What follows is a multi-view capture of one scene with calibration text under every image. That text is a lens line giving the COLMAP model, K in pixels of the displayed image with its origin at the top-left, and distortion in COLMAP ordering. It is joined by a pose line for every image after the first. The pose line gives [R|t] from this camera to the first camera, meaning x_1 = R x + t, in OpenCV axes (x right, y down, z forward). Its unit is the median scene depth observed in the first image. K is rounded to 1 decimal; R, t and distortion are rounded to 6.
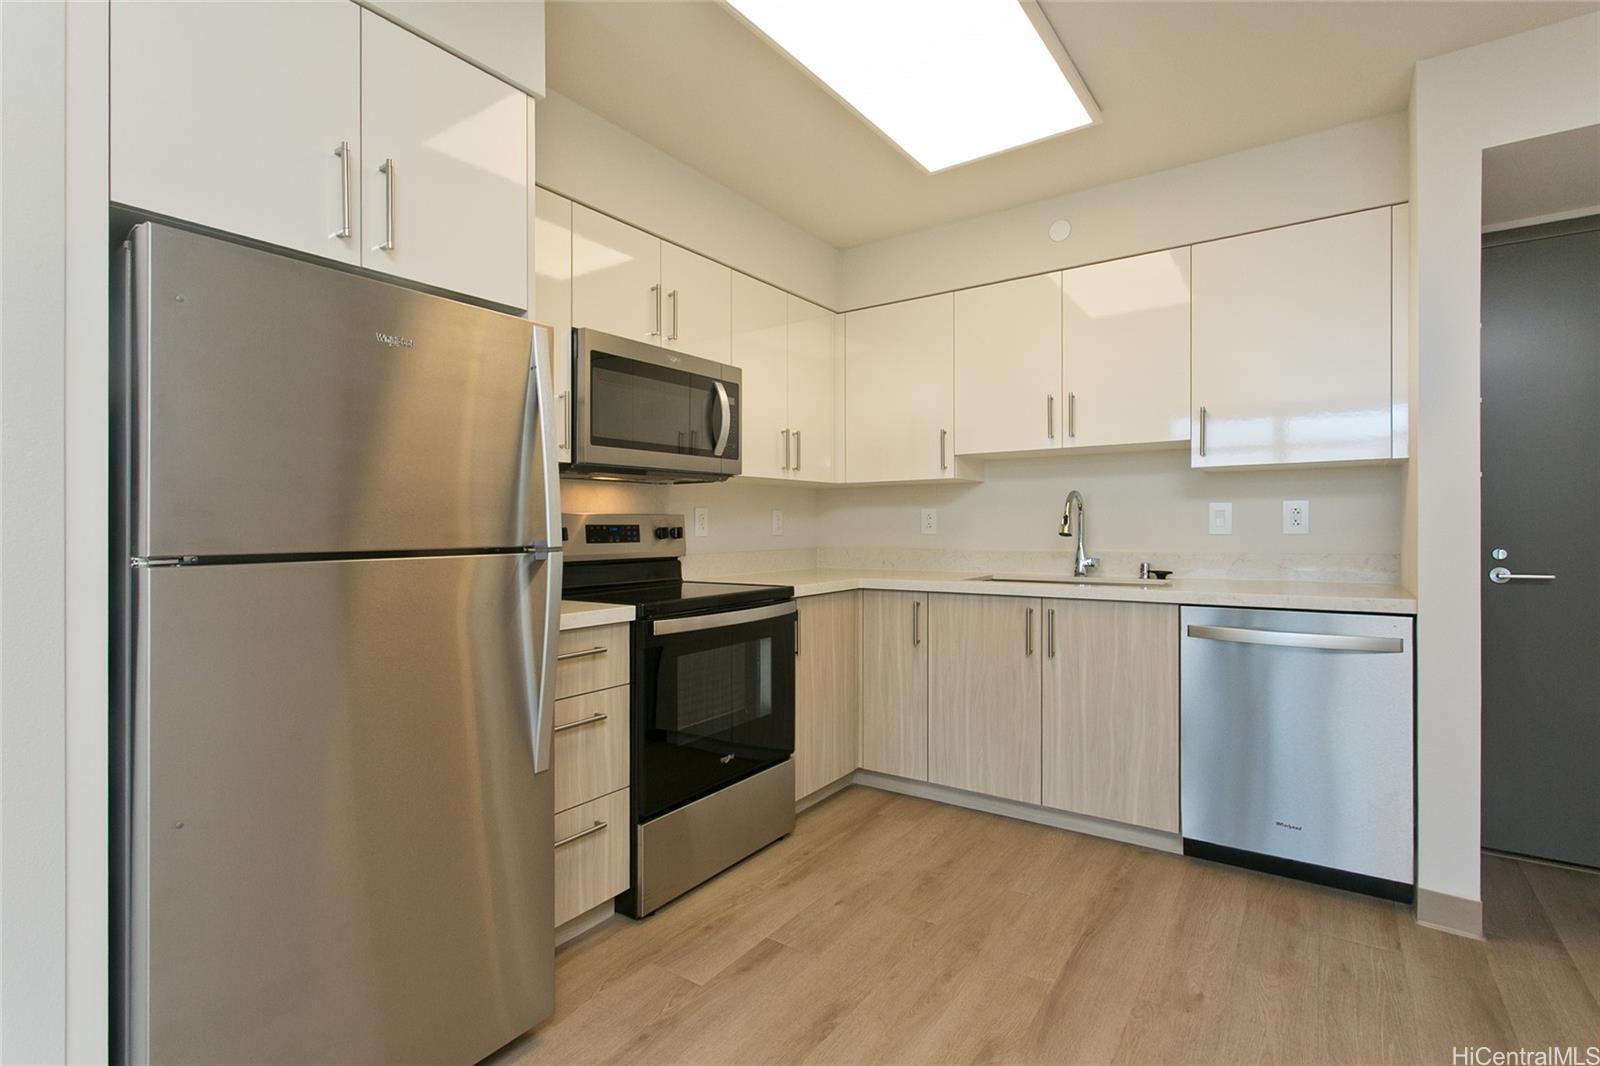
lens RADIAL K [[762.7, 0, 799.5], [0, 762.7, 527.2], [0, 0, 1]] dist [0.002041, 0.000382]
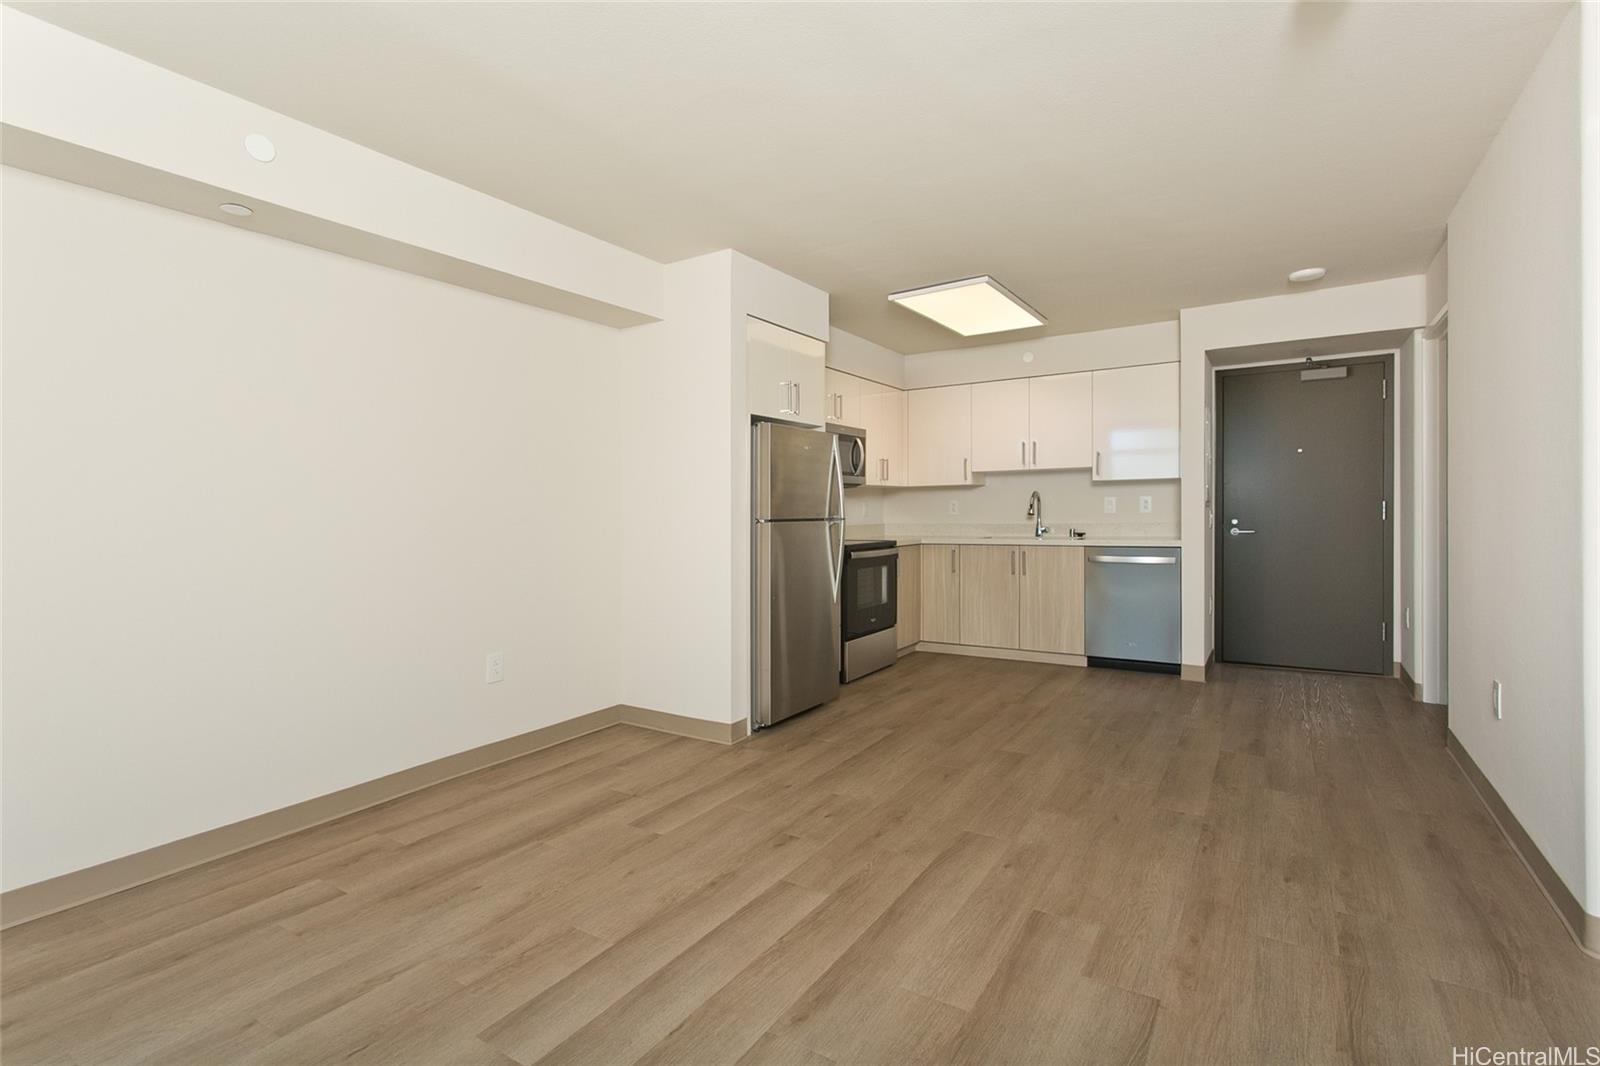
lens RADIAL K [[752.9, 0, 790.8], [0, 752.9, 533.9], [0, 0, 1]] dist [0.000938, 0.000702]
pose [[0.999492, -0.006646, 0.031156, -0.342212], [0.005789, 0.999605, 0.027515, 0.004191], [-0.031326, -0.027320, 0.999136, -0.952658]]
